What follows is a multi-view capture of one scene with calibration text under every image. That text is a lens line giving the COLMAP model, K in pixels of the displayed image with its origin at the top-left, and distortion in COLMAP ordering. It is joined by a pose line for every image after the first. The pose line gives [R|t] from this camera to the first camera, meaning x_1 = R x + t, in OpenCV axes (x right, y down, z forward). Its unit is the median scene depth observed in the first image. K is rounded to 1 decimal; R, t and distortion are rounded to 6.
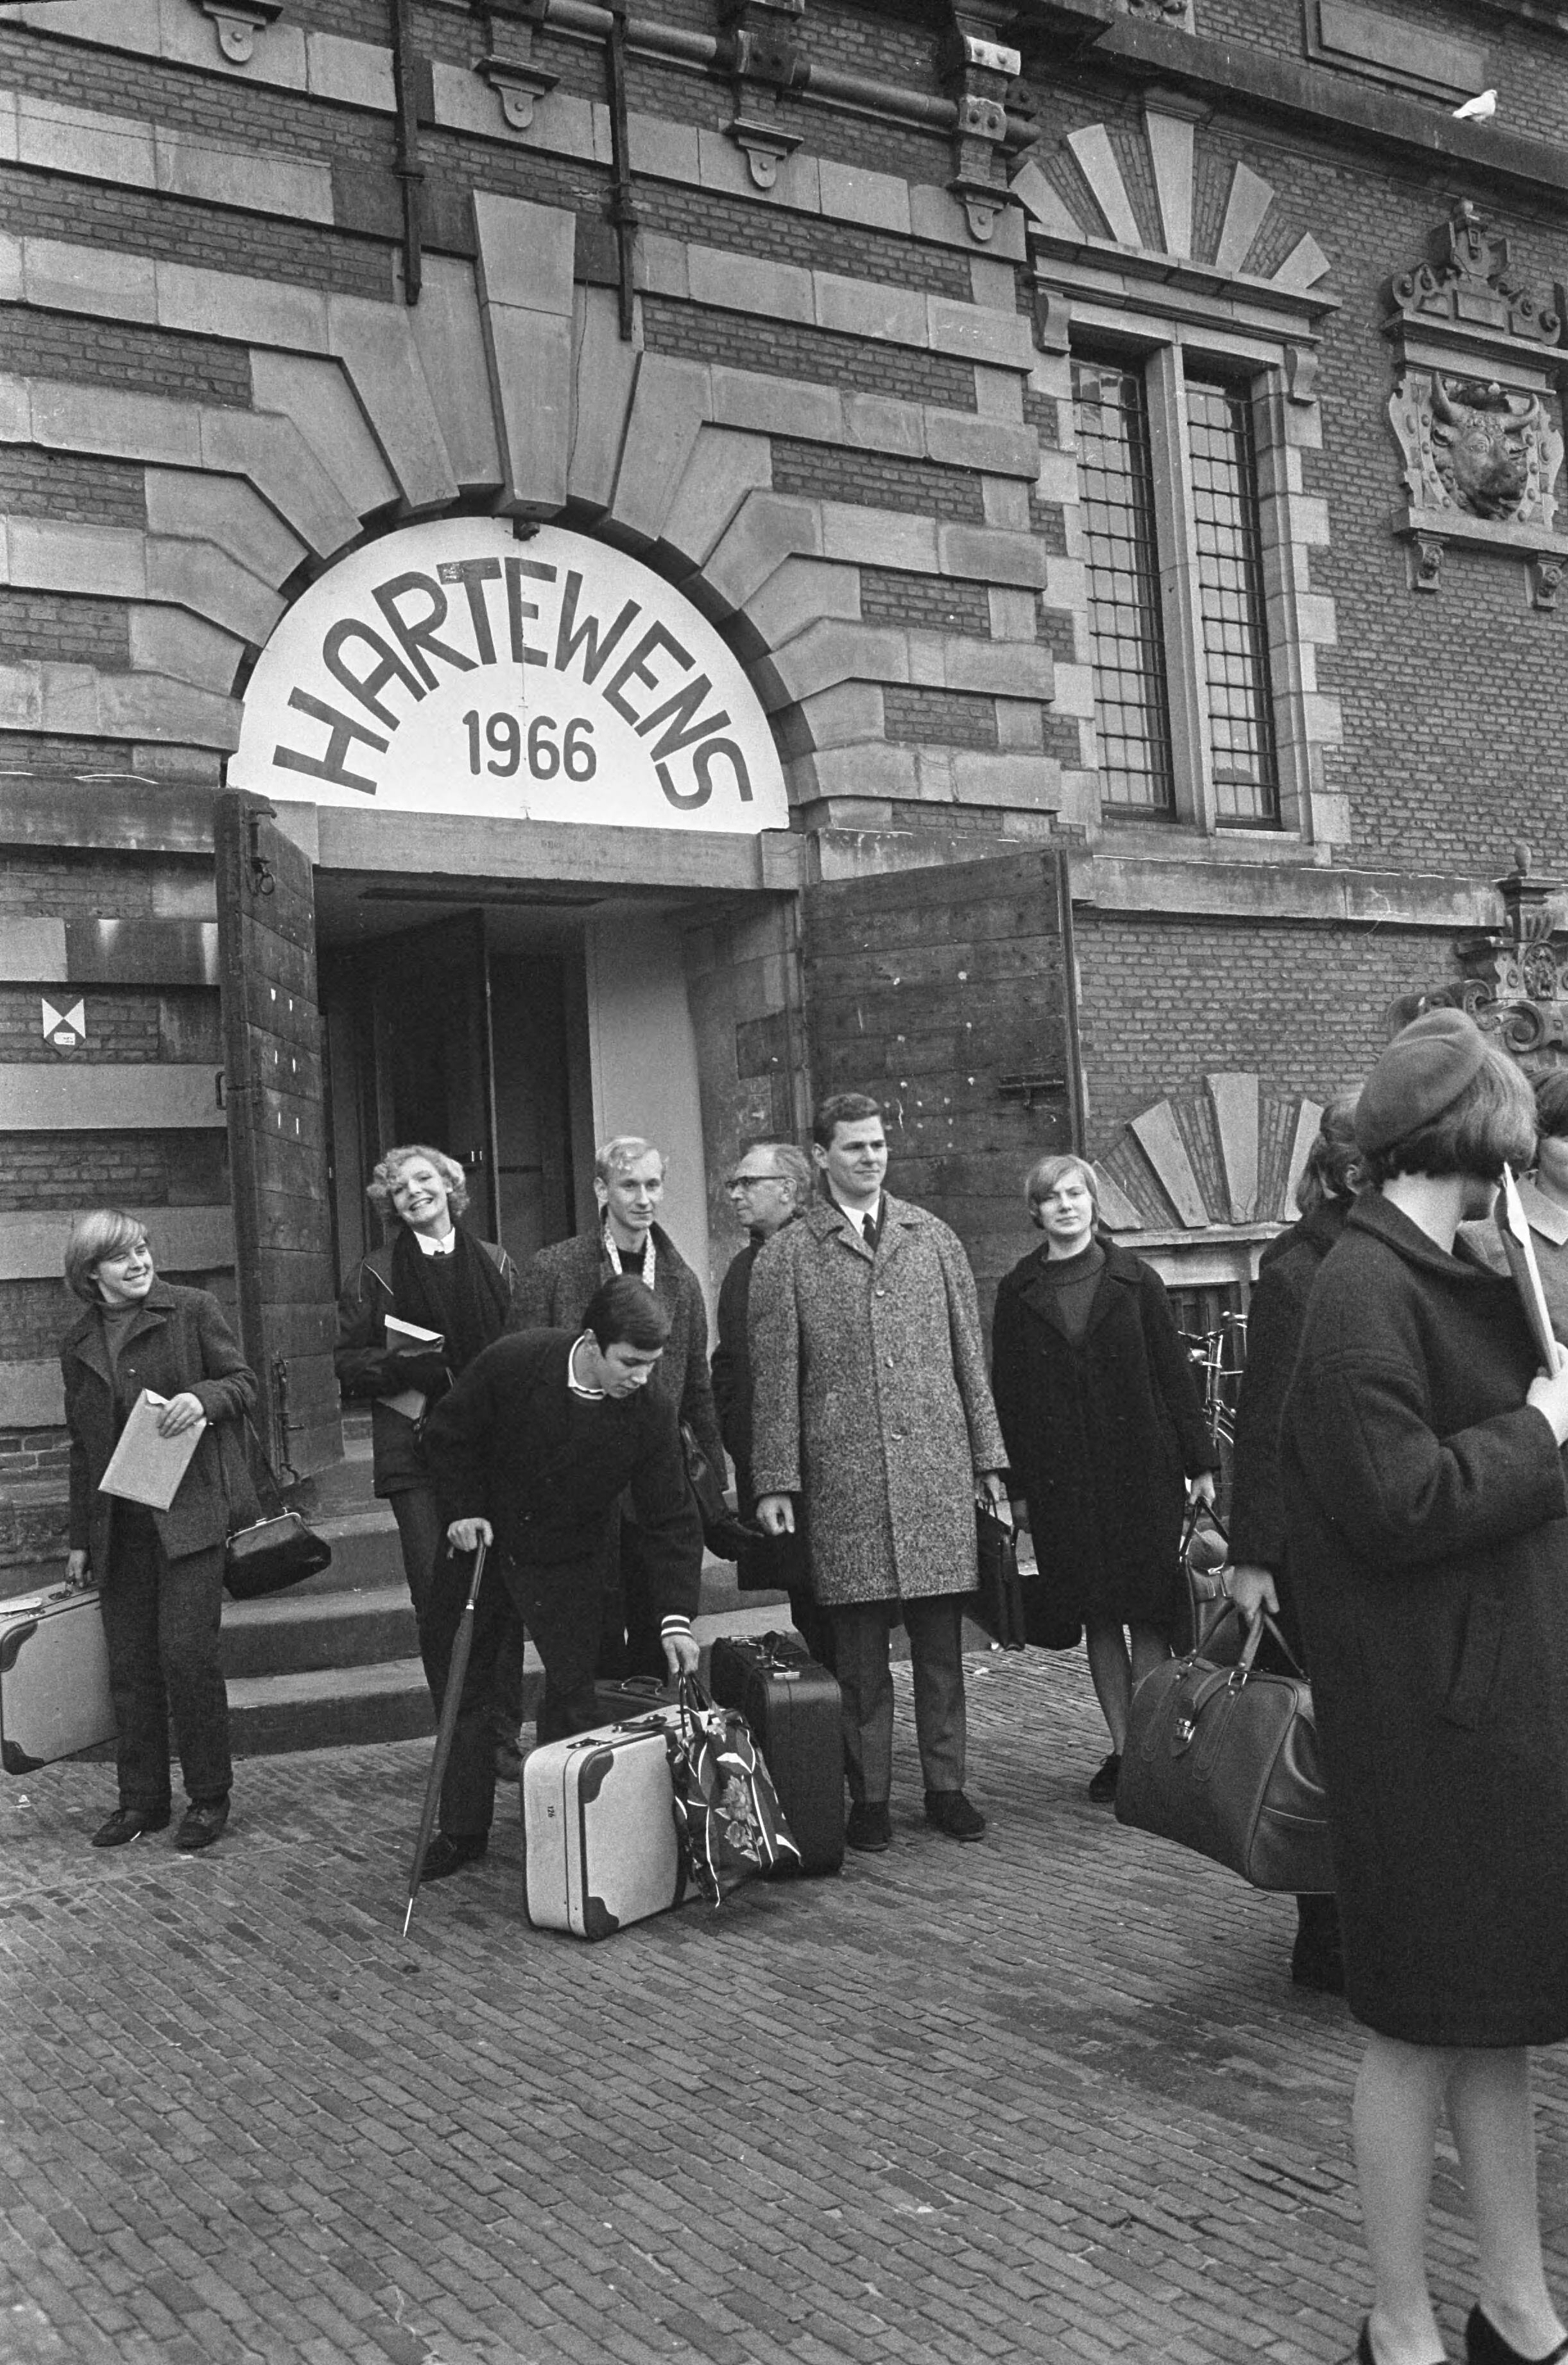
lens RADIAL K [[2421.8, 0, 784.0], [0, 2421.8, 1182.5], [0, 0, 1]] dist [-0.000397, 0.004972]
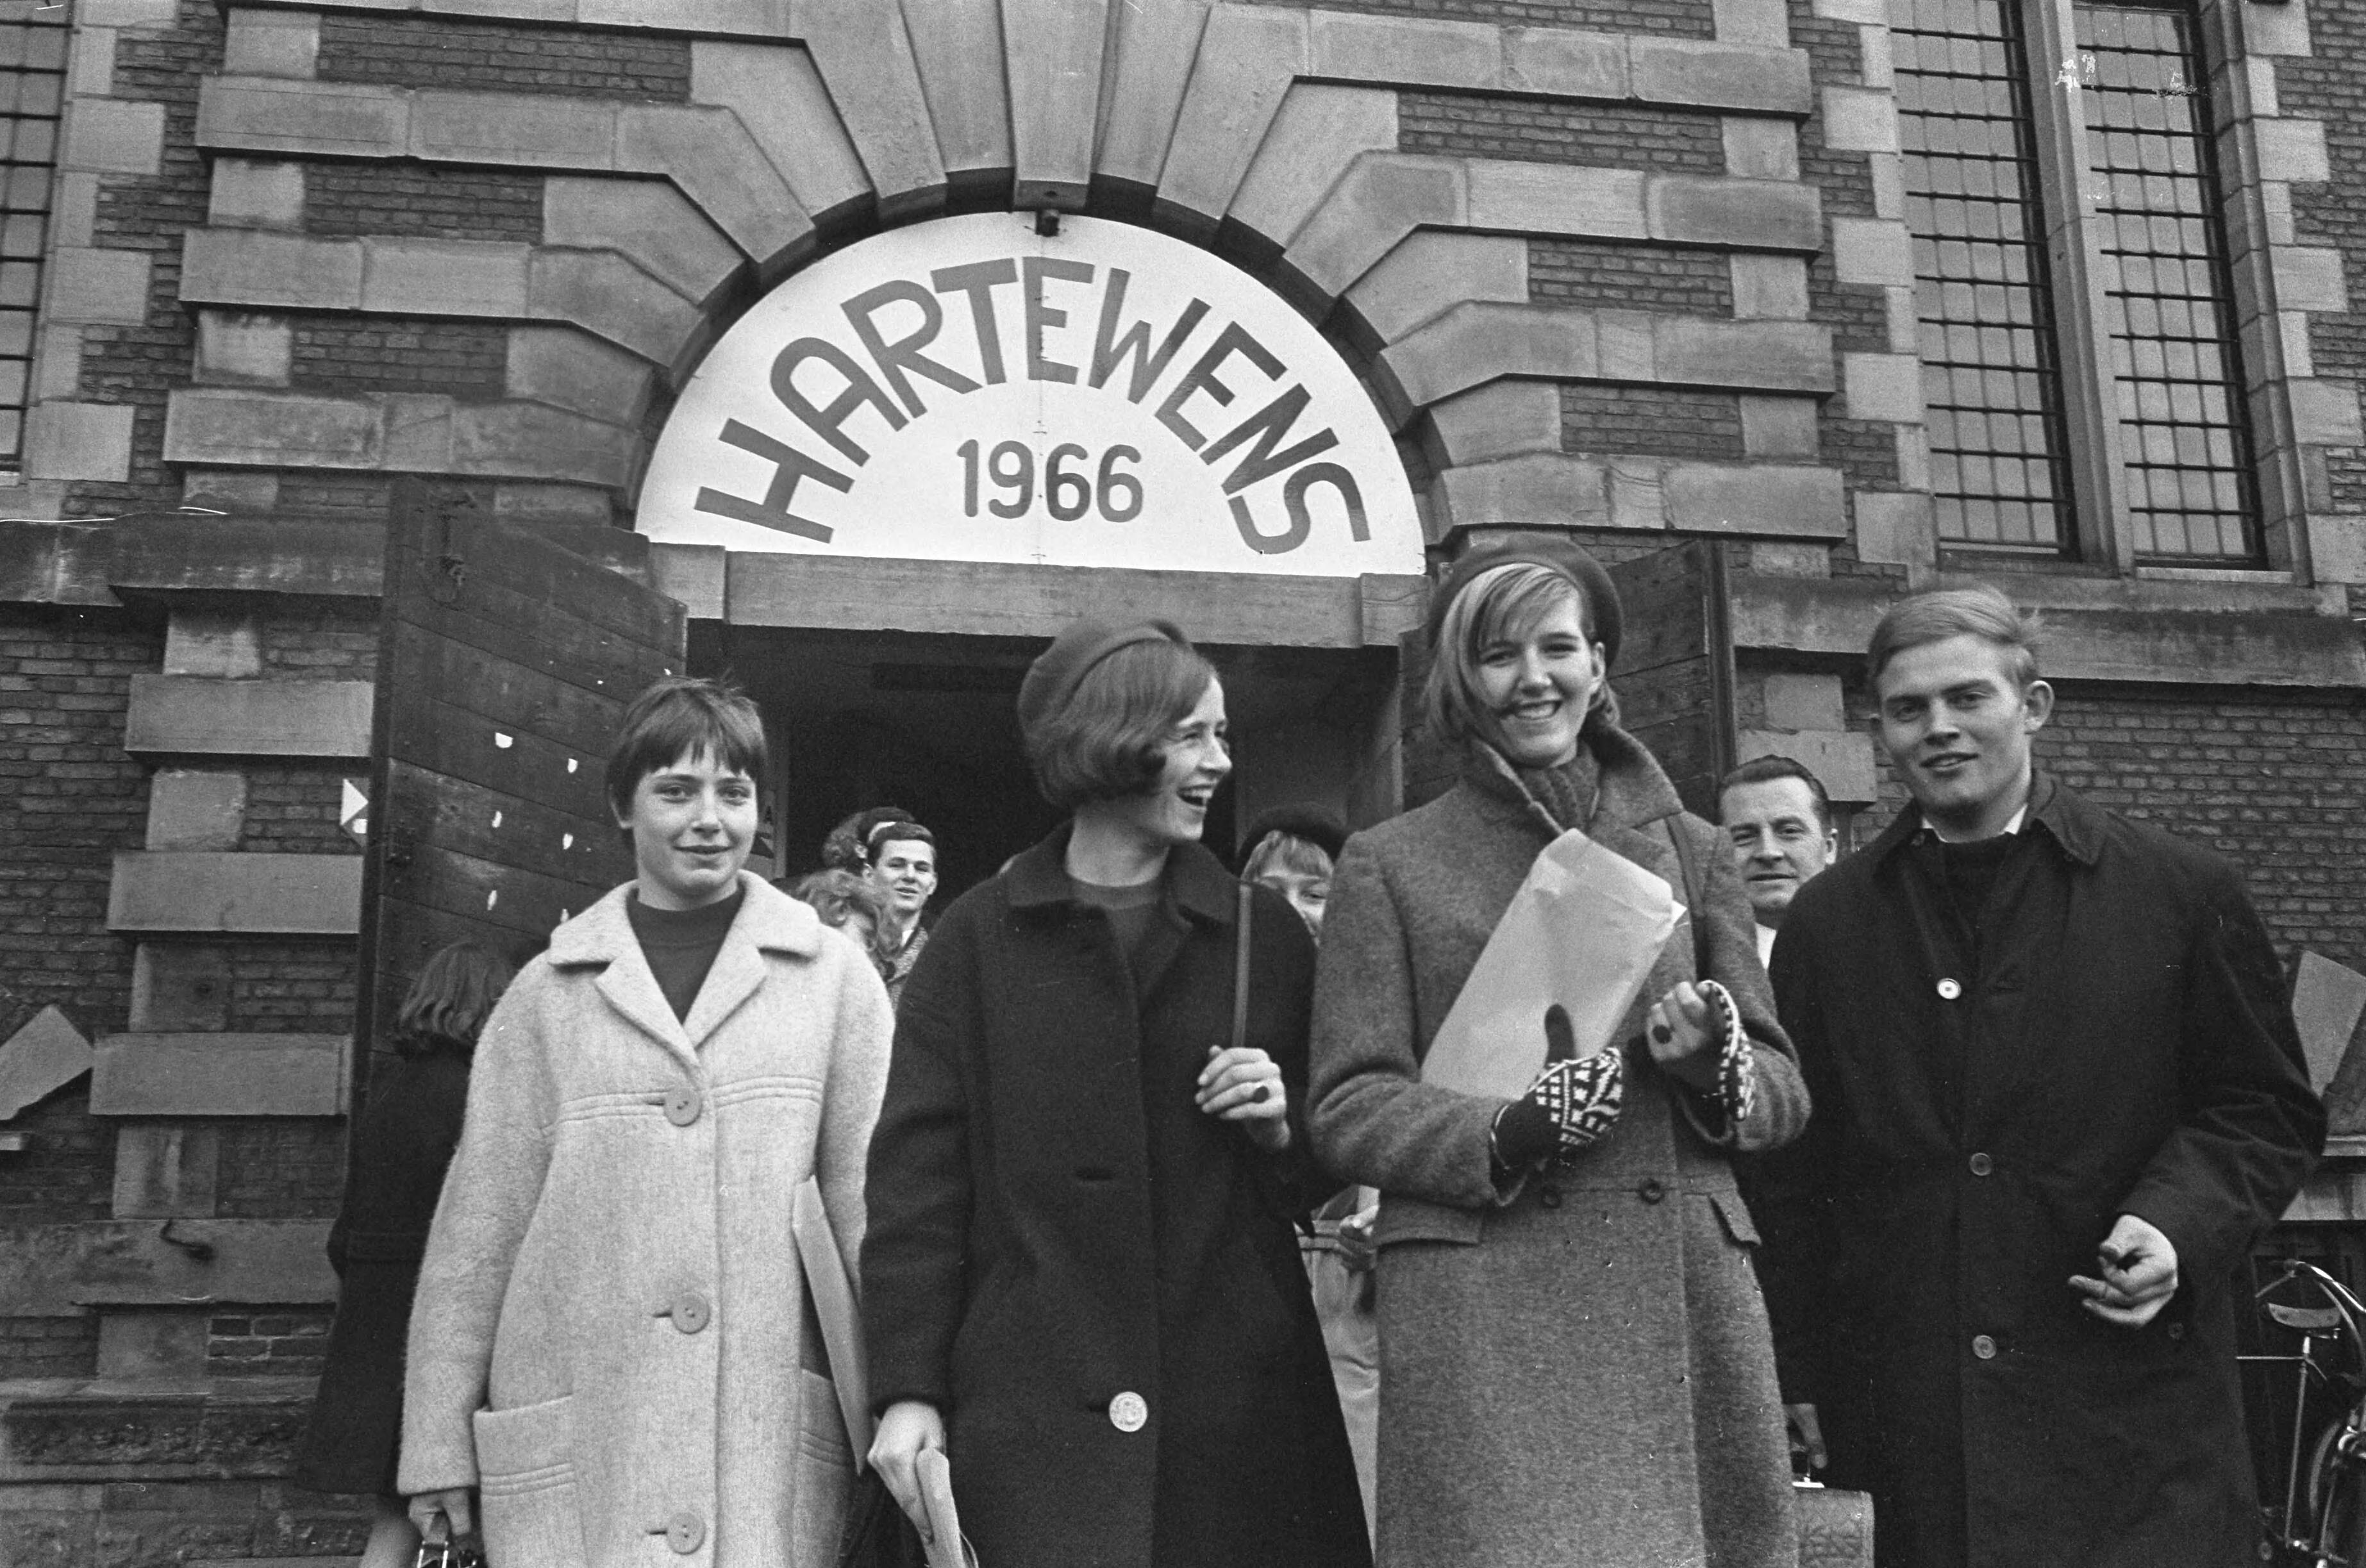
lens RADIAL K [[2359.7, 0, 1183.0], [0, 2359.7, 784.0], [0, 0, 1]] dist [-0.015653, 0.042330]
pose [[0.909373, -0.048351, -0.413162, 0.238424], [-0.026655, 0.984408, -0.173870, 0.048375], [0.415126, 0.169126, 0.893905, 0.330961]]
